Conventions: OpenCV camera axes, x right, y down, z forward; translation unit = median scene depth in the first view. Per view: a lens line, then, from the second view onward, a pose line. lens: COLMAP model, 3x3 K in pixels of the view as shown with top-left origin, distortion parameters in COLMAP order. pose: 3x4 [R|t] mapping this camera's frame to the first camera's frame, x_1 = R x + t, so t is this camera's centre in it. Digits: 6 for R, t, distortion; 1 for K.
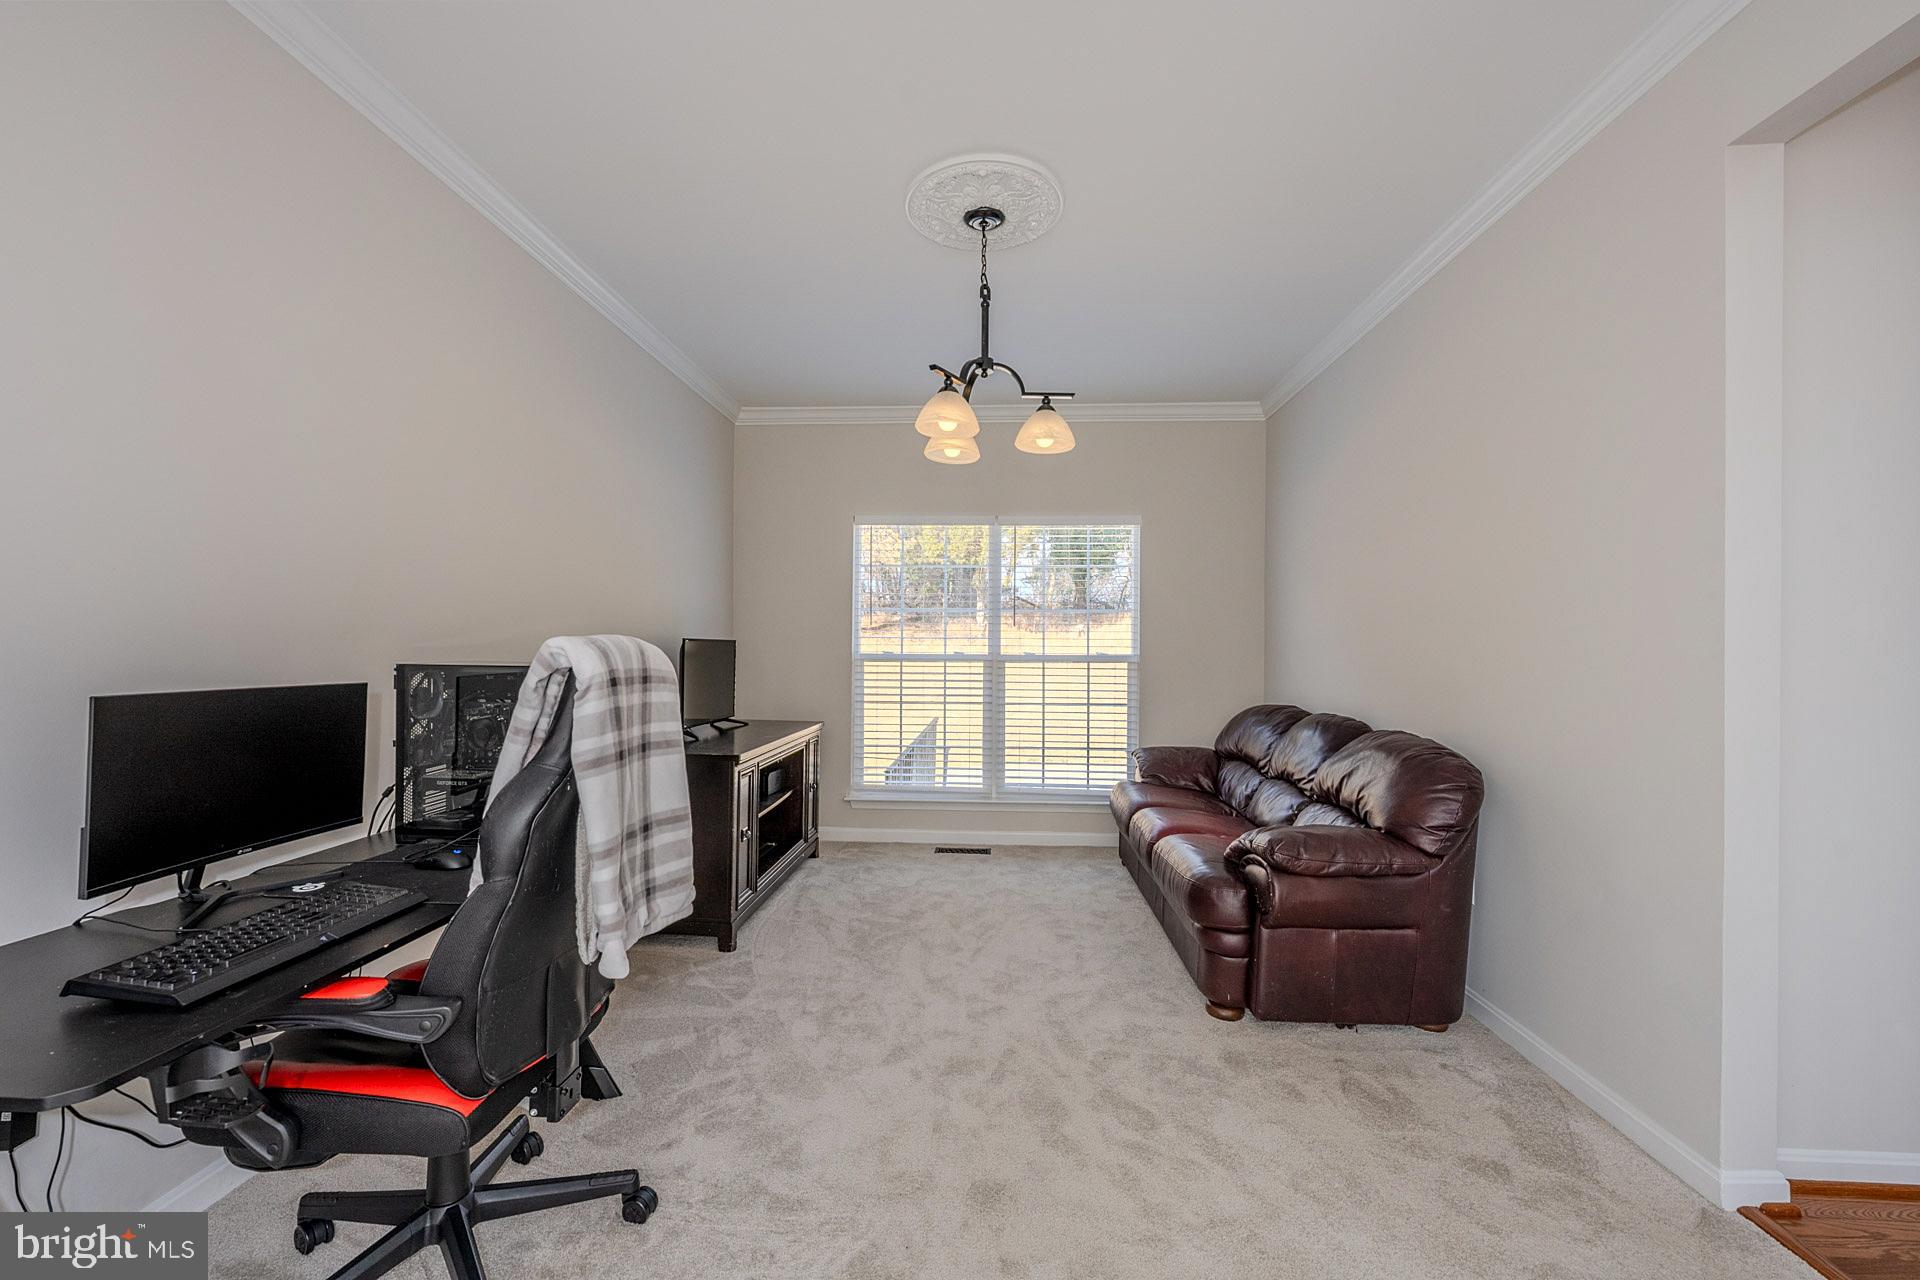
lens RADIAL K [[763.1, 0, 953.8], [0, 763.1, 653.9], [0, 0, 1]] dist [-0.008908, 0.000618]
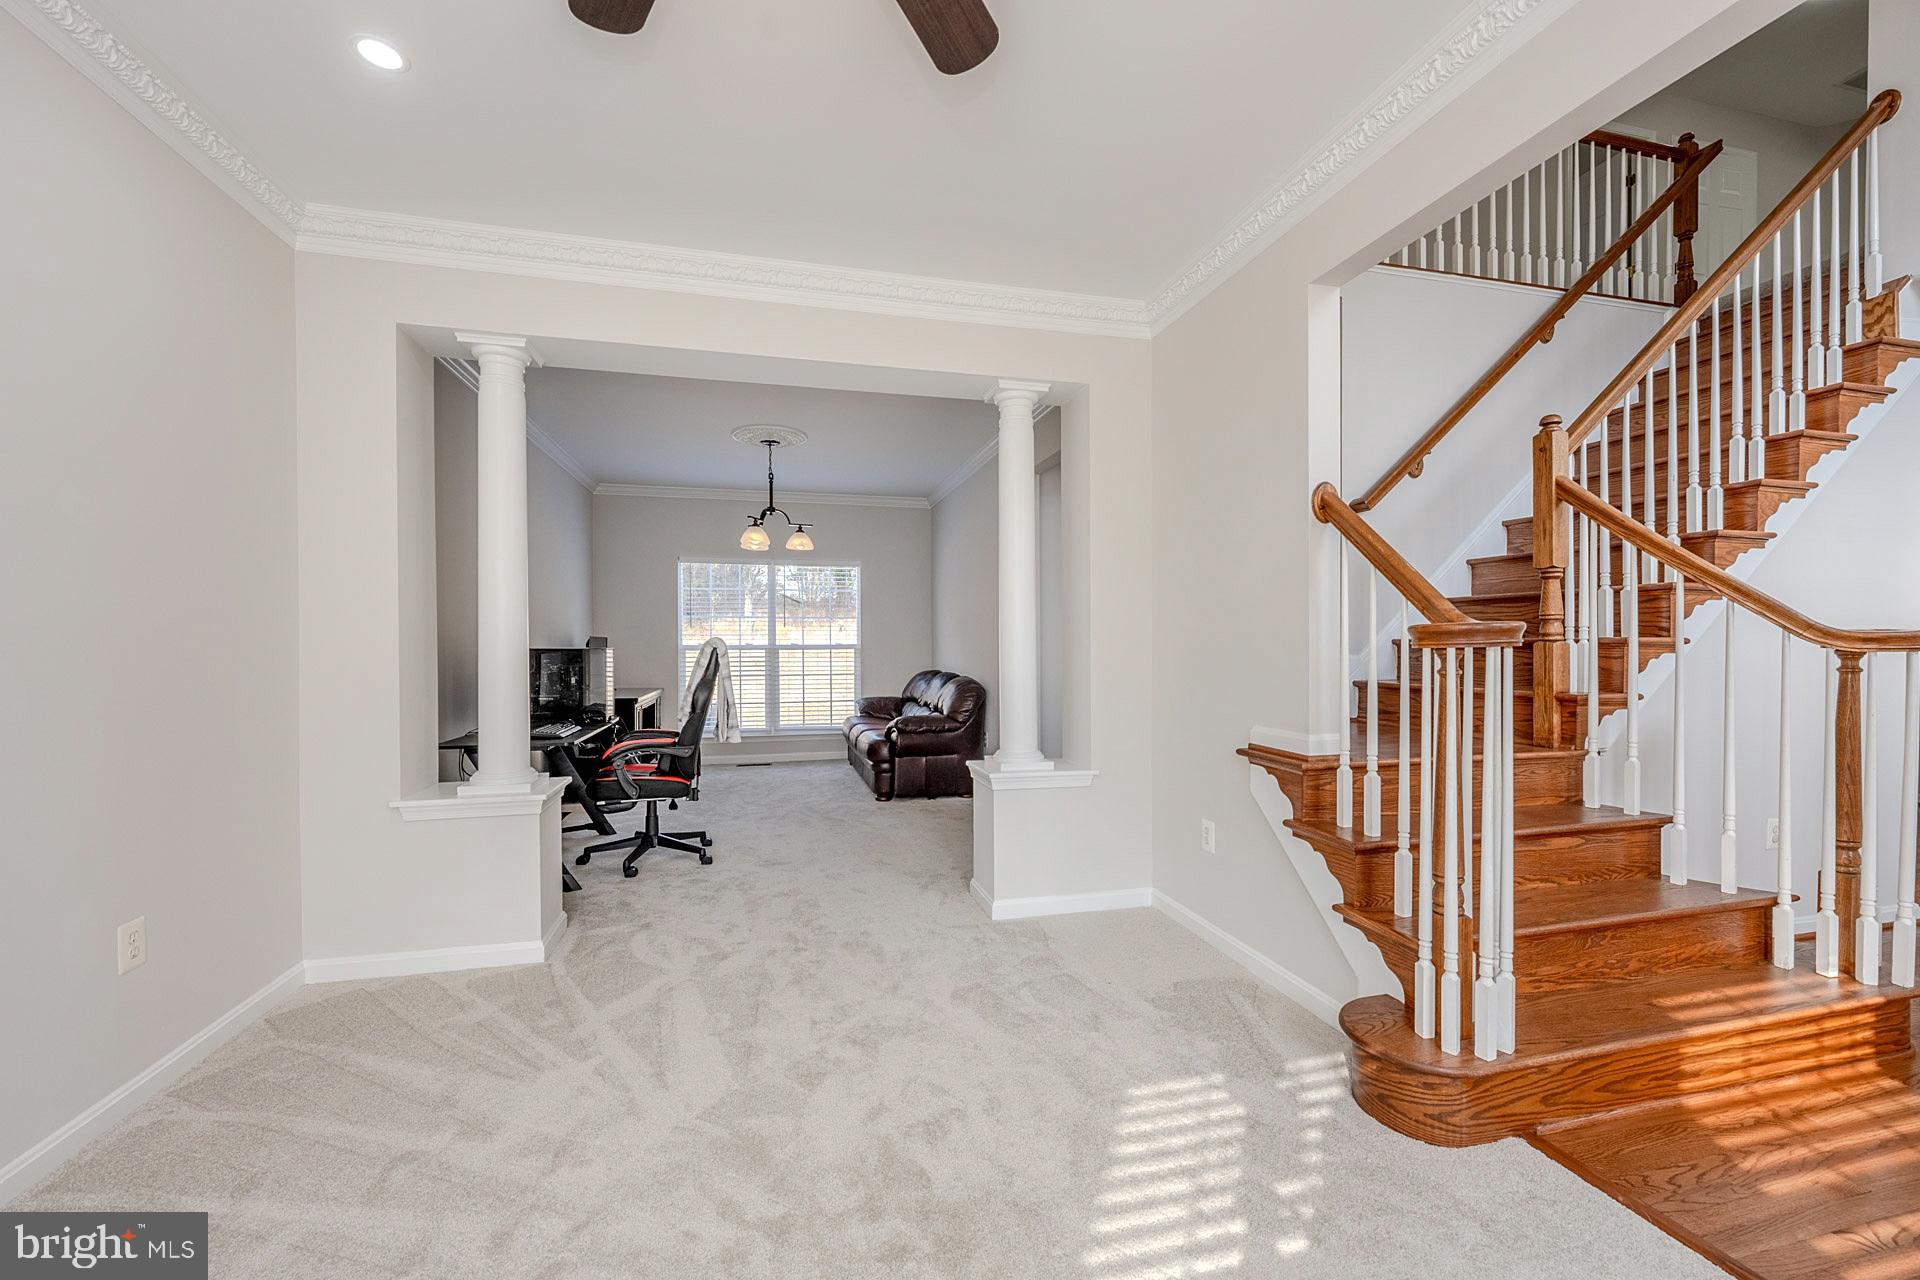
lens RADIAL K [[763.1, 0, 929.1], [0, 763.1, 654.8], [0, 0, 1]] dist [-0.008908, 0.000618]
pose [[0.962800, -0.015739, 0.269756, -0.117297], [0.013760, 0.999863, 0.009225, 0.021896], [-0.269864, -0.005170, 0.962885, -1.204390]]
